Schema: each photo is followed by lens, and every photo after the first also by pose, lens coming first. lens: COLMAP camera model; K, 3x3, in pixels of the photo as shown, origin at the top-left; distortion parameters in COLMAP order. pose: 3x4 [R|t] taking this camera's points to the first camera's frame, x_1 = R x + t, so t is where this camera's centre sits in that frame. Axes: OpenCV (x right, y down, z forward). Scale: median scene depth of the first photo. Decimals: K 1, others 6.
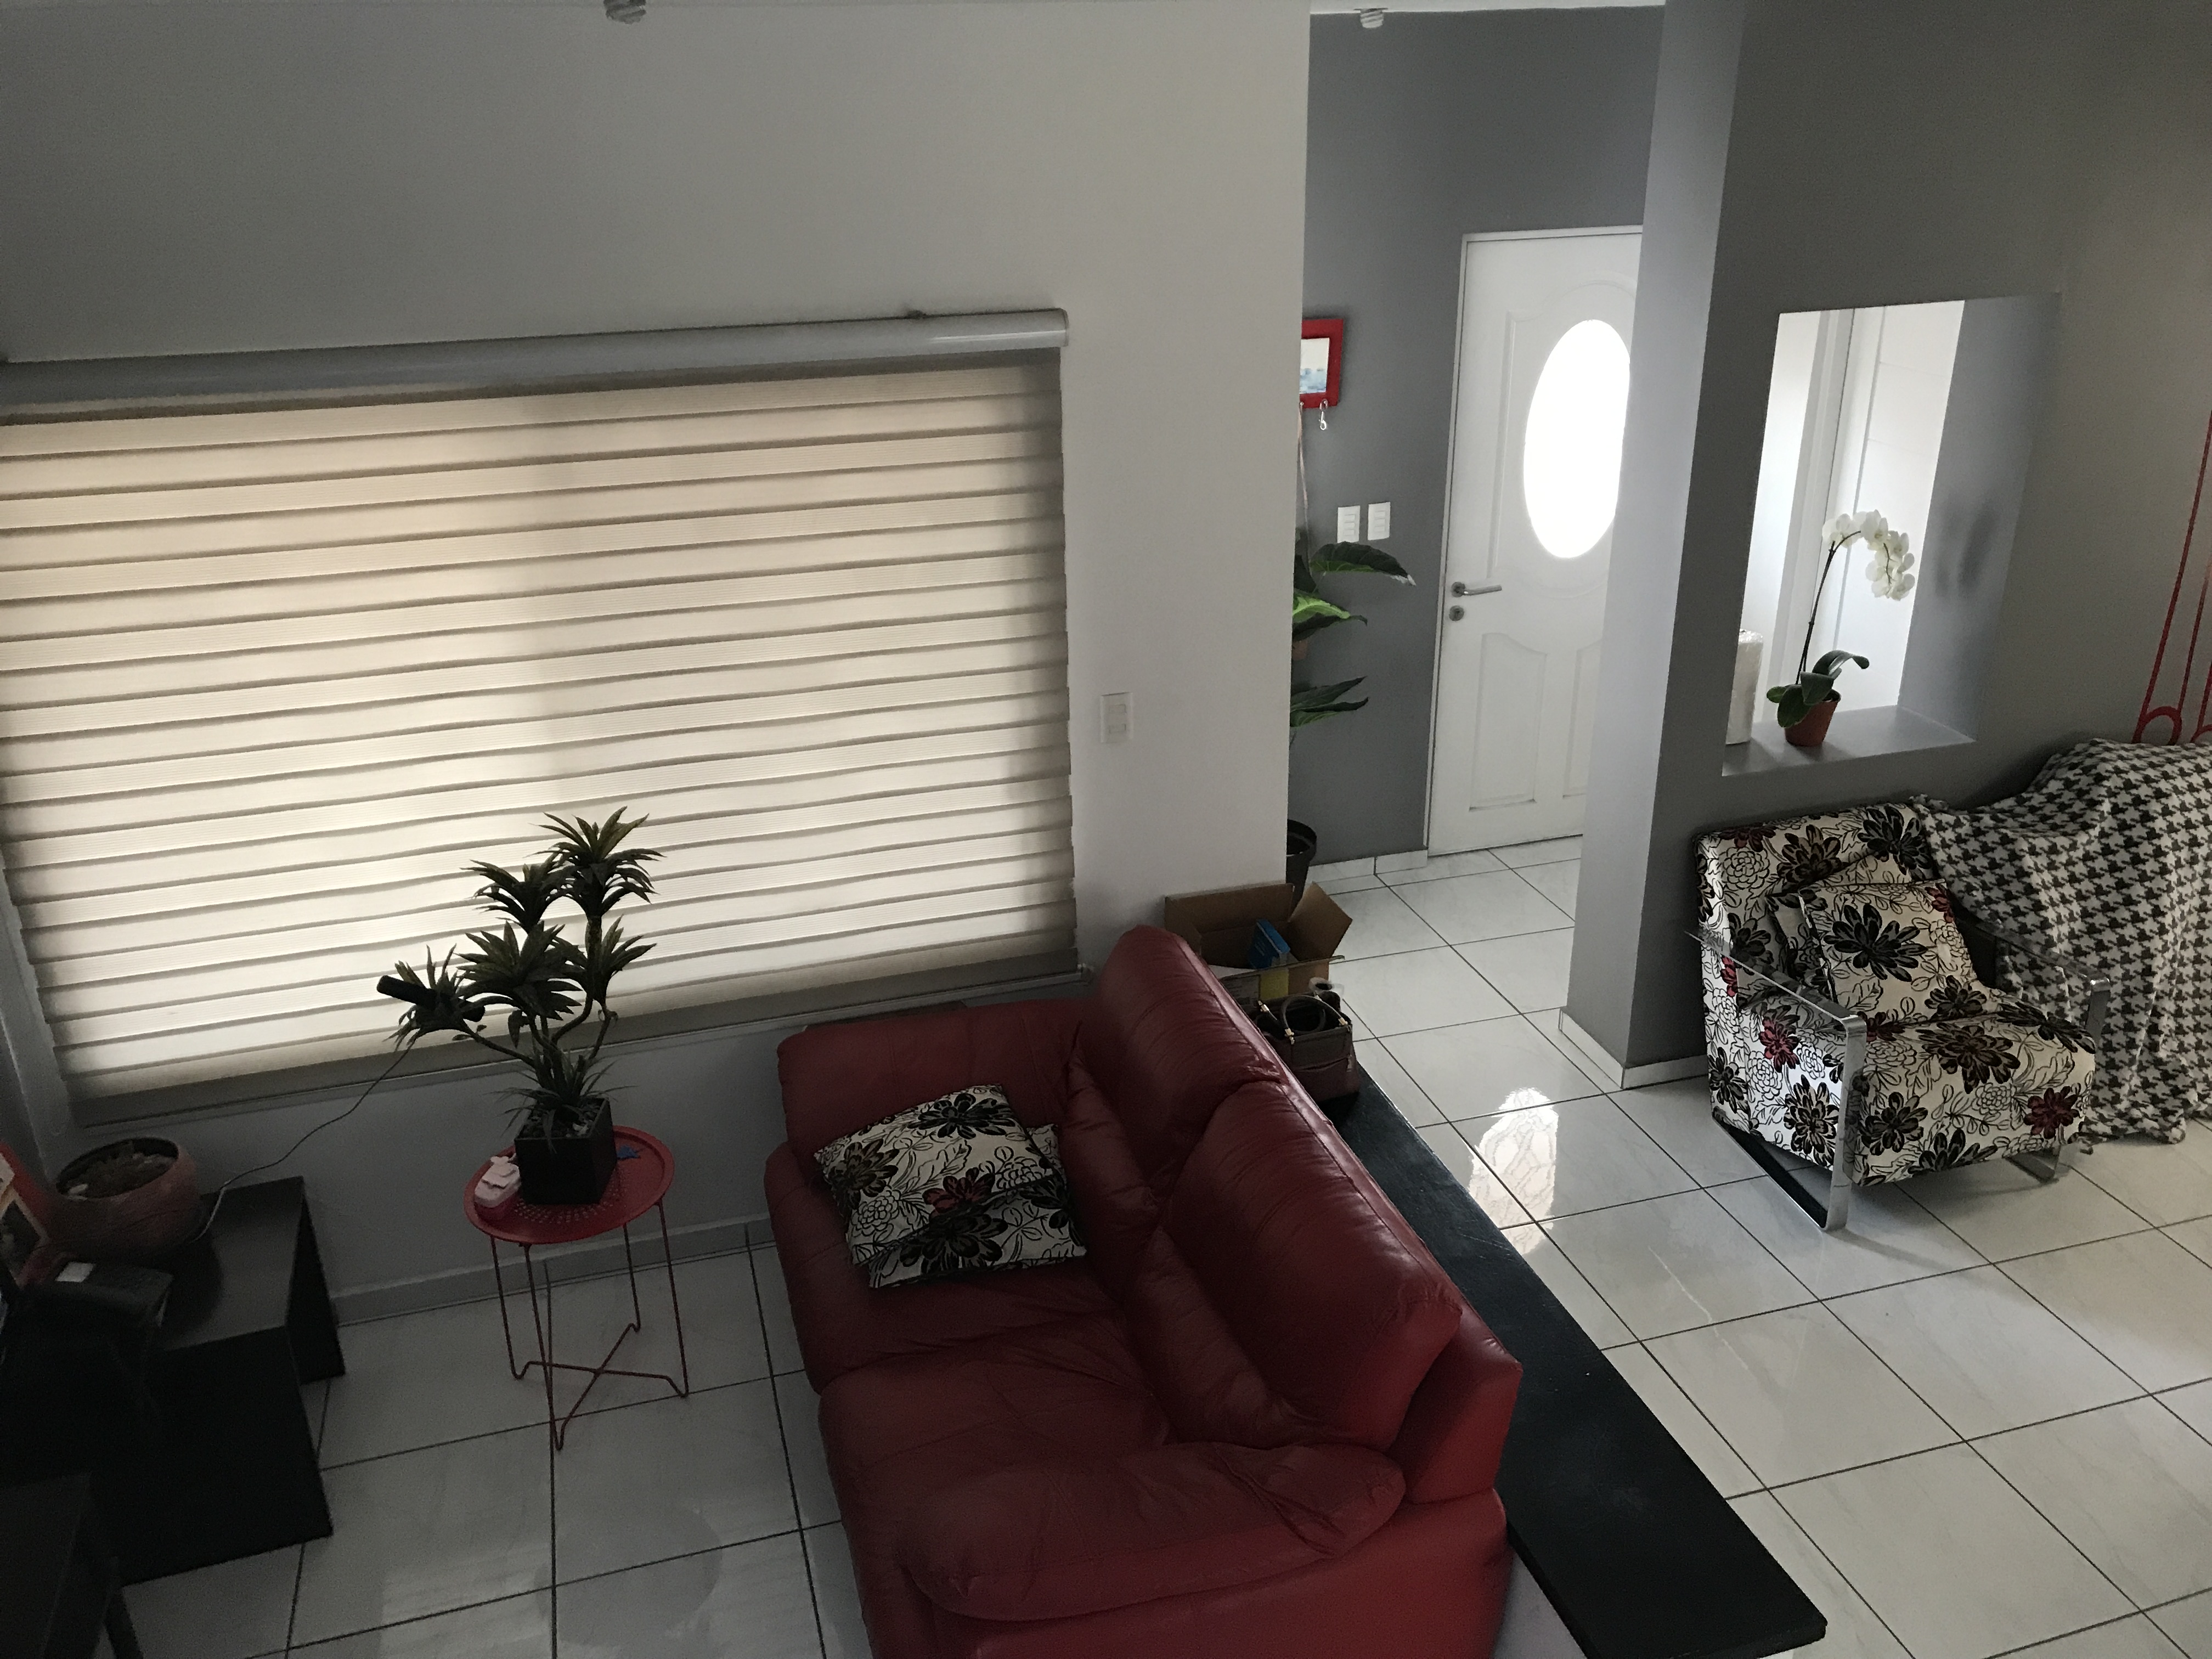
lens RADIAL K [[1816.9, 0, 1107.5], [0, 1816.9, 815.1], [0, 0, 1]] dist [0.044171, -0.016489]
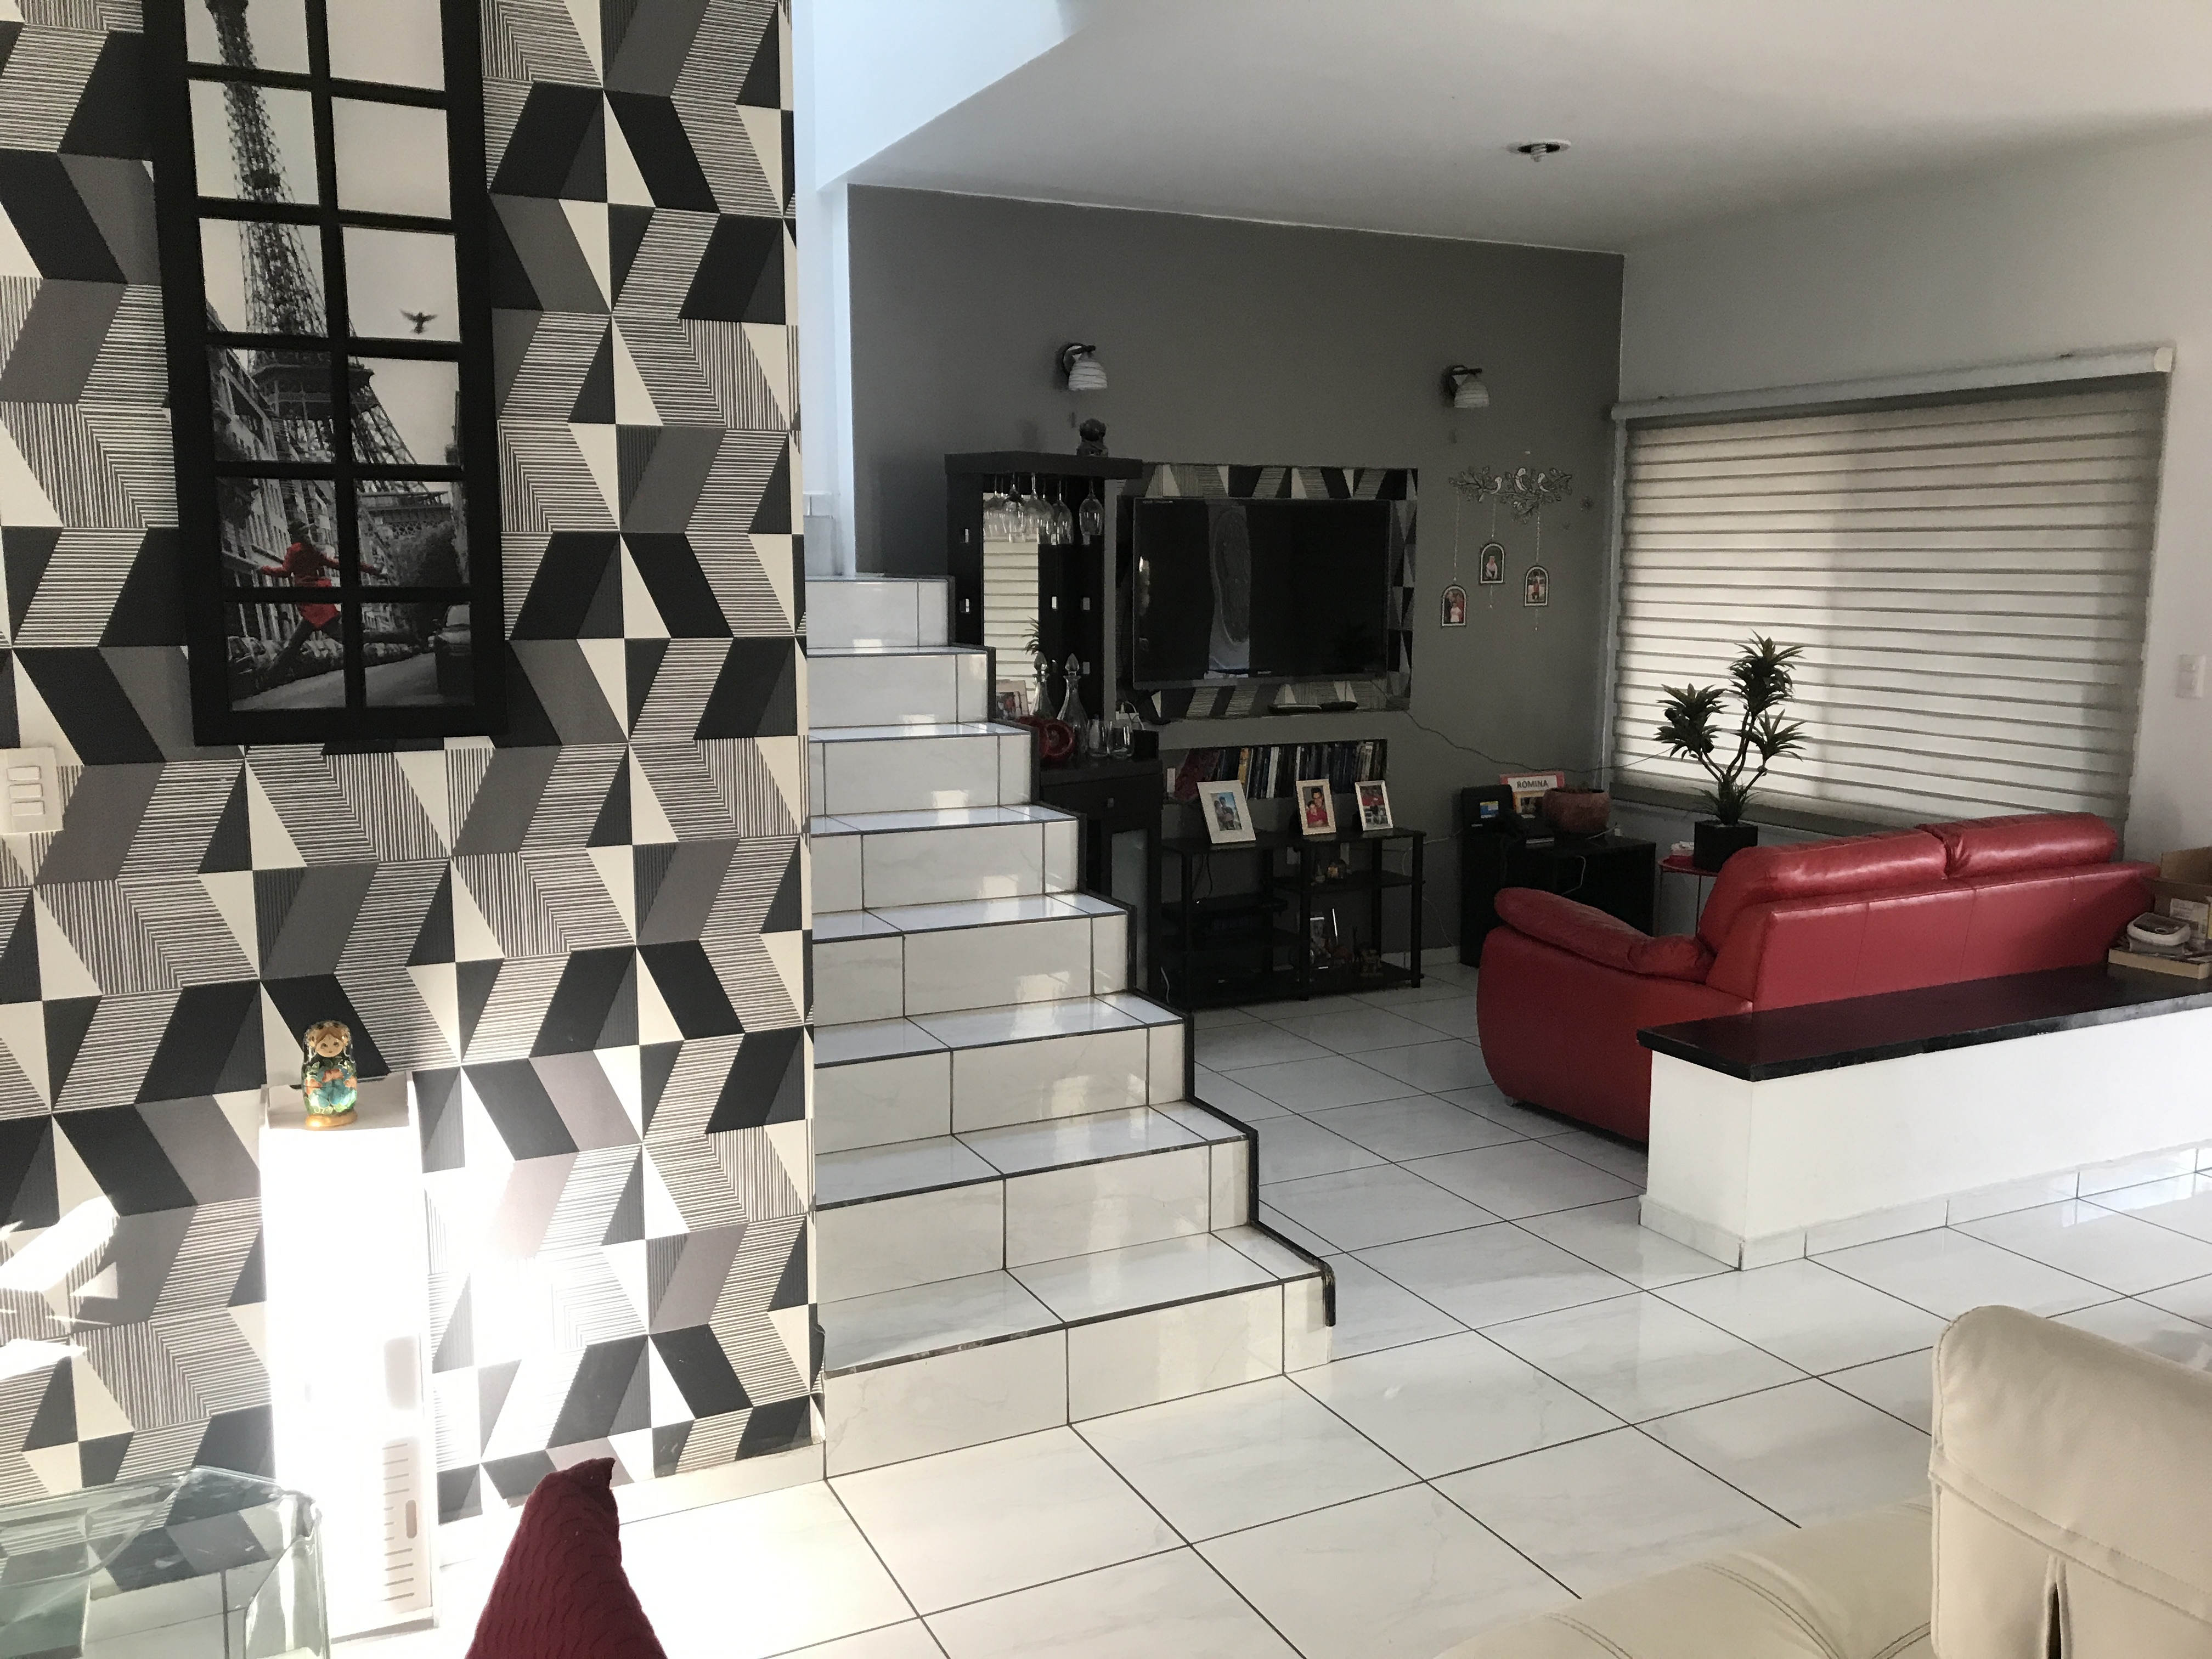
lens RADIAL K [[1816.9, 0, 1089.0], [0, 1816.9, 808.3], [0, 0, 1]] dist [0.044171, -0.016489]
pose [[0.158645, 0.153374, -0.975350, 1.671258], [-0.392477, 0.916255, 0.080243, 0.329929], [0.905976, 0.370073, 0.205556, 0.147368]]
